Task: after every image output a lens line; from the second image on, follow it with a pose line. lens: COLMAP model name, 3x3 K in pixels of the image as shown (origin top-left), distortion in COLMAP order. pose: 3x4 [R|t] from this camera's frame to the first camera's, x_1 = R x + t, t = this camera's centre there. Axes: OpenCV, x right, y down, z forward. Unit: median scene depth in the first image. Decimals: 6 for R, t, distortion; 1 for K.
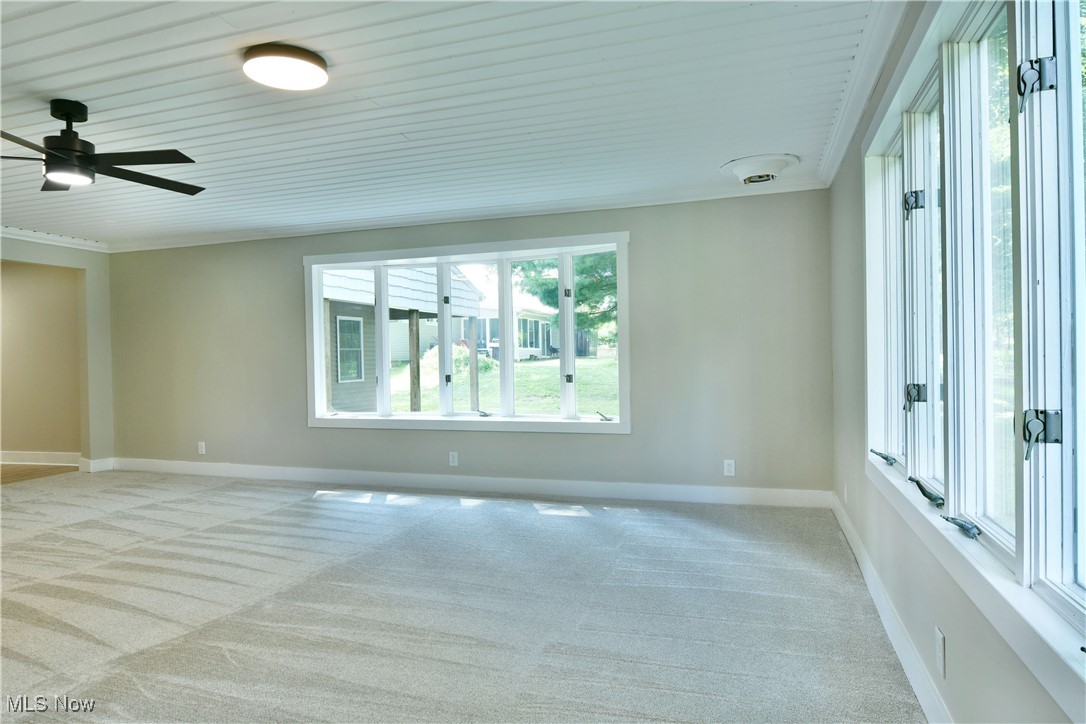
lens RADIAL K [[671.4, 0, 543.0], [0, 671.4, 362.0], [0, 0, 1]] dist [-0.002938, -0.000894]
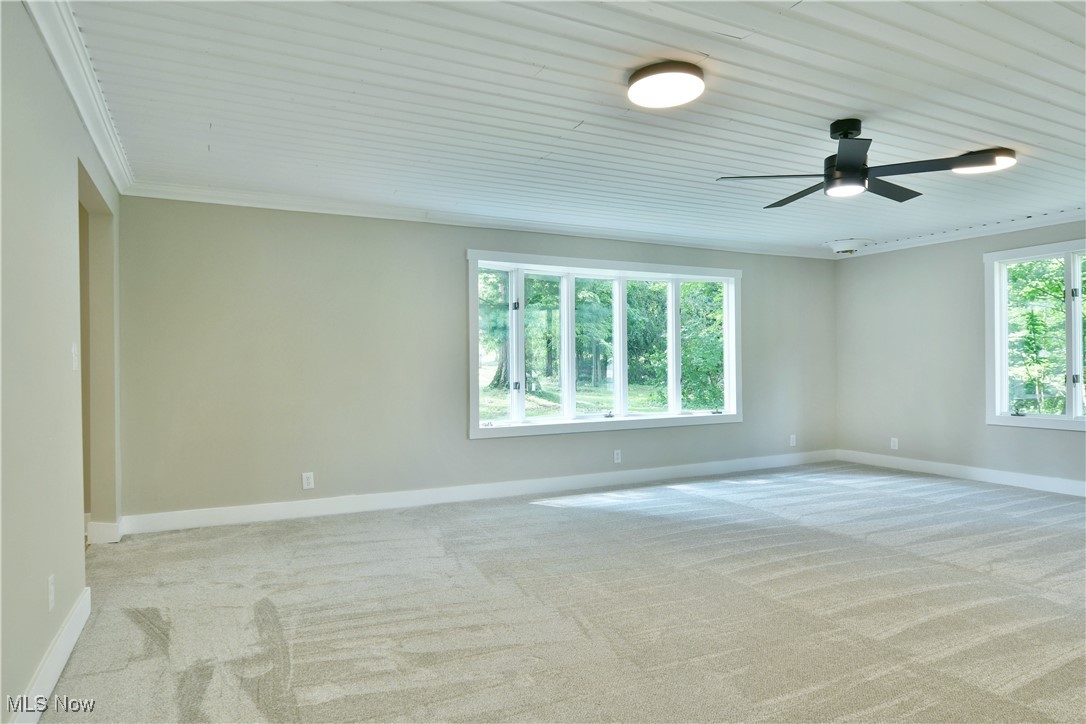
lens RADIAL K [[659.8, 0, 543.0], [0, 659.8, 362.0], [0, 0, 1]] dist [-0.015915, -0.002226]
pose [[0.698110, 0.012878, 0.715875, -1.082381], [0.002122, 0.999797, -0.020054, 0.013336], [-0.715988, 0.015519, 0.697940, 0.368601]]
